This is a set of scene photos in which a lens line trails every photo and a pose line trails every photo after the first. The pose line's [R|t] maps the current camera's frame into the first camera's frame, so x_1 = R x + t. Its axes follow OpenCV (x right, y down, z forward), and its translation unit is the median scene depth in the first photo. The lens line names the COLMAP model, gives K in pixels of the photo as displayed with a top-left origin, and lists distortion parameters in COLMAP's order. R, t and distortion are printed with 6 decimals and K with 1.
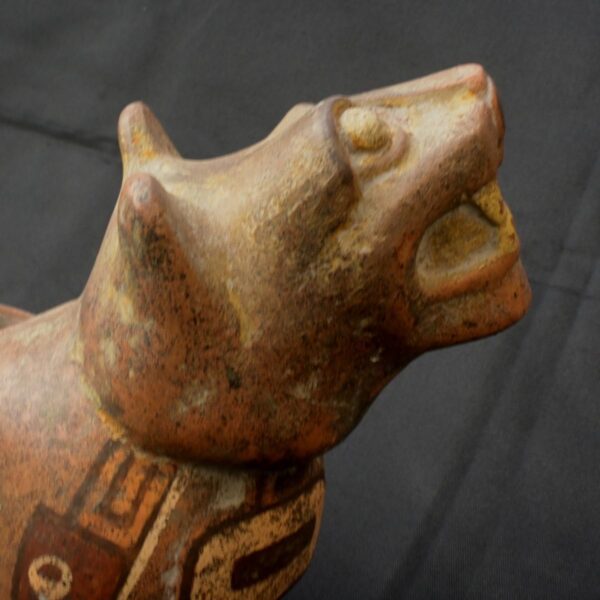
lens RADIAL K [[947.2, 0, 300.0], [0, 947.2, 300.0], [0, 0, 1]] dist [0.005687, -0.055367]
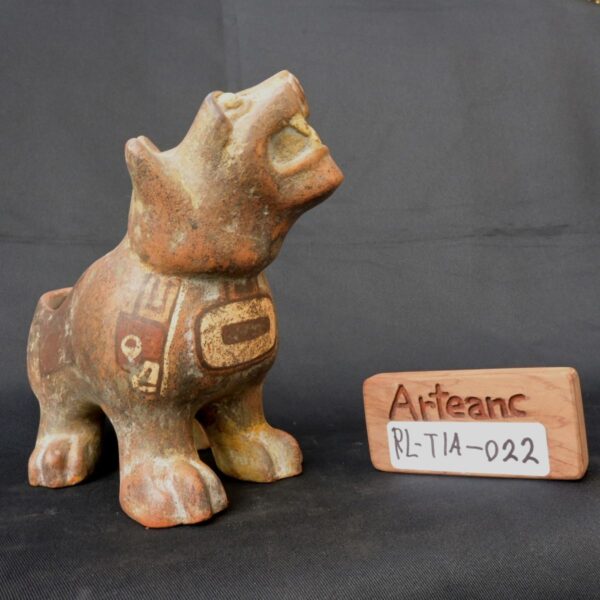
lens RADIAL K [[614.3, 0, 300.0], [0, 614.3, 300.0], [0, 0, 1]] dist [-0.009987, -0.006626]
pose [[0.973557, -0.219855, -0.062059, 0.198619], [0.209786, 0.967948, -0.138085, 0.459713], [0.090428, 0.121415, 0.988474, -0.298409]]
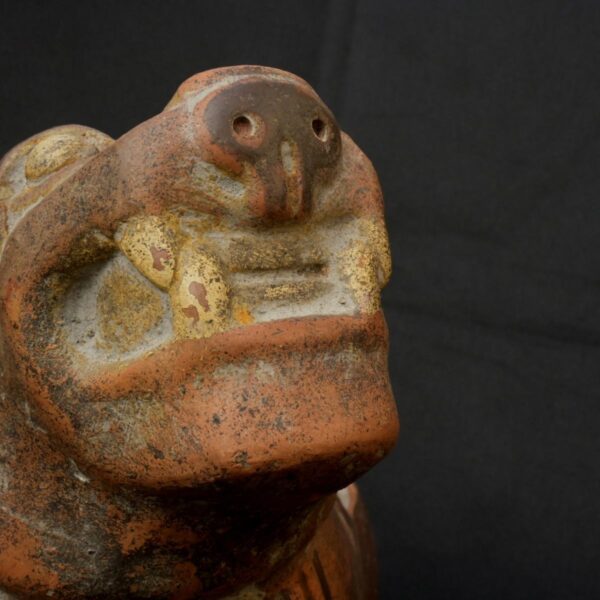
lens RADIAL K [[957.5, 0, 300.0], [0, 957.5, 300.0], [0, 0, 1]] dist [-0.018990, 0.039632]
pose [[0.479830, -0.003270, -0.877355, 0.814626], [-0.248798, 0.958436, -0.139641, -0.006212], [0.841346, 0.285288, 0.459073, 0.795305]]
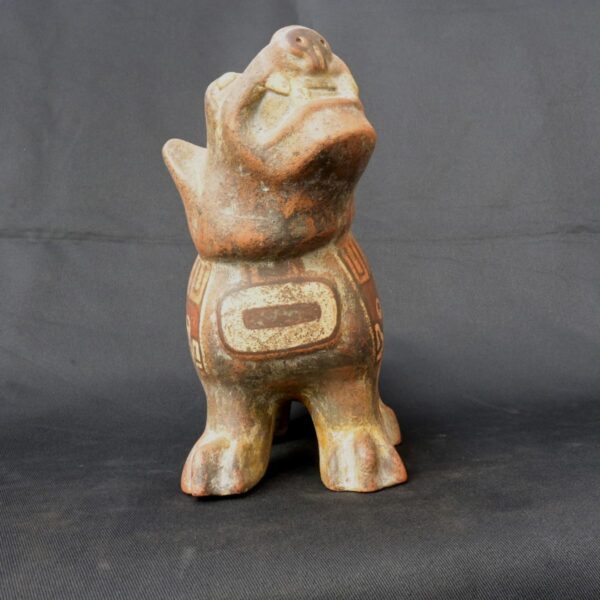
lens RADIAL K [[614.3, 0, 300.0], [0, 614.3, 300.0], [0, 0, 1]] dist [-0.009987, -0.006626]
pose [[0.508457, -0.203590, -0.836674, 1.139203], [-0.007369, 0.970583, -0.240652, 0.594545], [0.861056, 0.128526, 0.492000, 0.495463]]
